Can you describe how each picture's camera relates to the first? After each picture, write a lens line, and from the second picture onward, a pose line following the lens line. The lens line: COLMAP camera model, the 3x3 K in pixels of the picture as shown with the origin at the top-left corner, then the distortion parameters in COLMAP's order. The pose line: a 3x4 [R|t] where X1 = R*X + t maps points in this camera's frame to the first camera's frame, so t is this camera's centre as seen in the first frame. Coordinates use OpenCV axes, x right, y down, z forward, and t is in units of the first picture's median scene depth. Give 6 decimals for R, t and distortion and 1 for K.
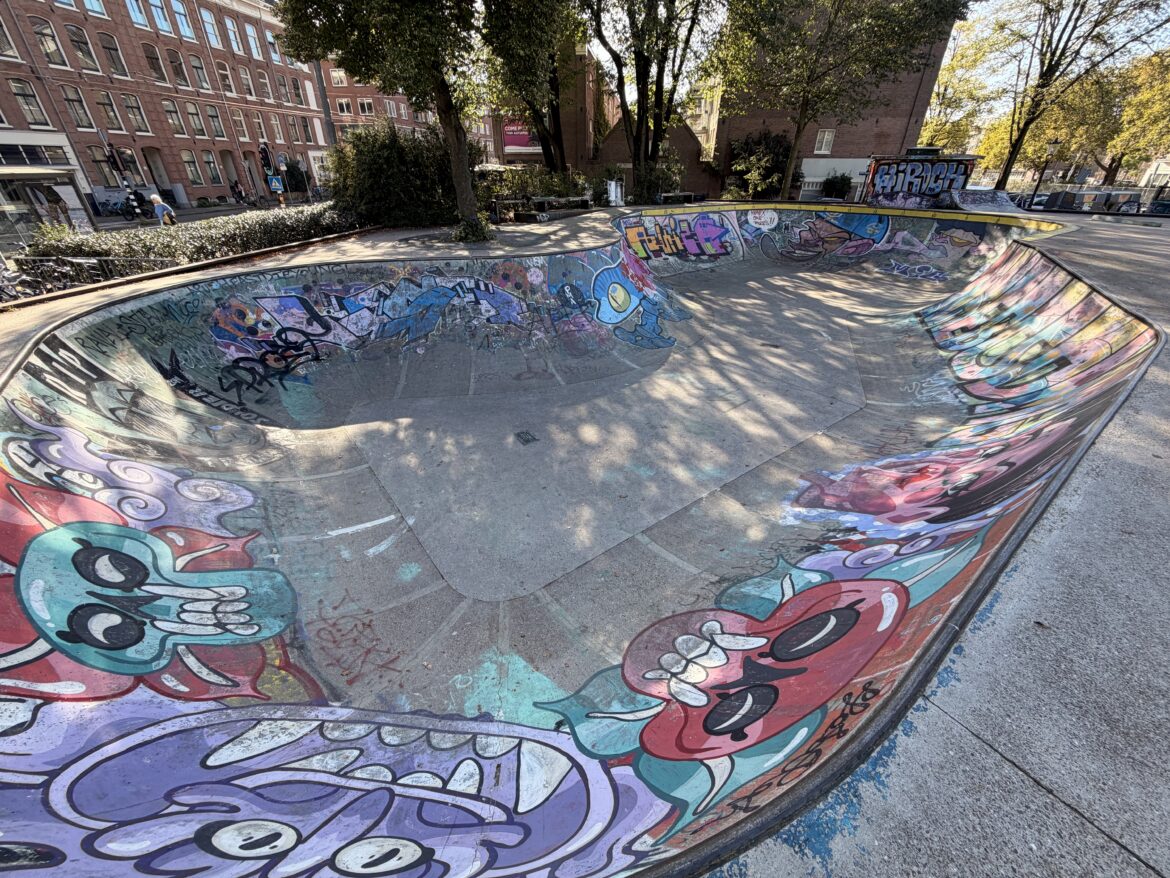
lens RADIAL K [[463.3, 0, 584.8], [0, 463.3, 439.5], [0, 0, 1]] dist [-0.001357, 0.000512]
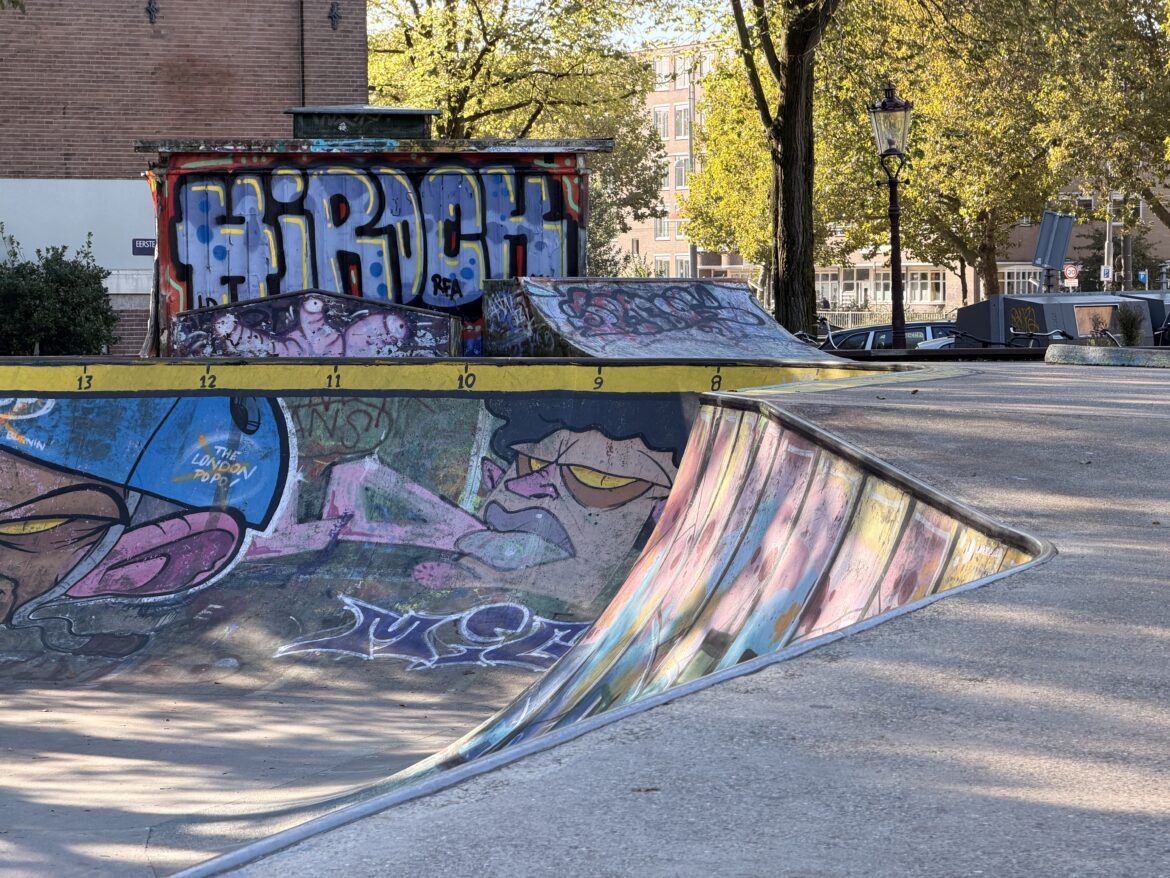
lens RADIAL K [[3494.5, 0, 584.6], [0, 3494.5, 441.2], [0, 0, 1]] dist [0.284461, 0.000000]
pose [[0.836284, -0.037188, 0.547034, -0.030098], [0.289034, 0.877716, -0.382195, 0.130124], [-0.465928, 0.477735, 0.744769, -0.134908]]
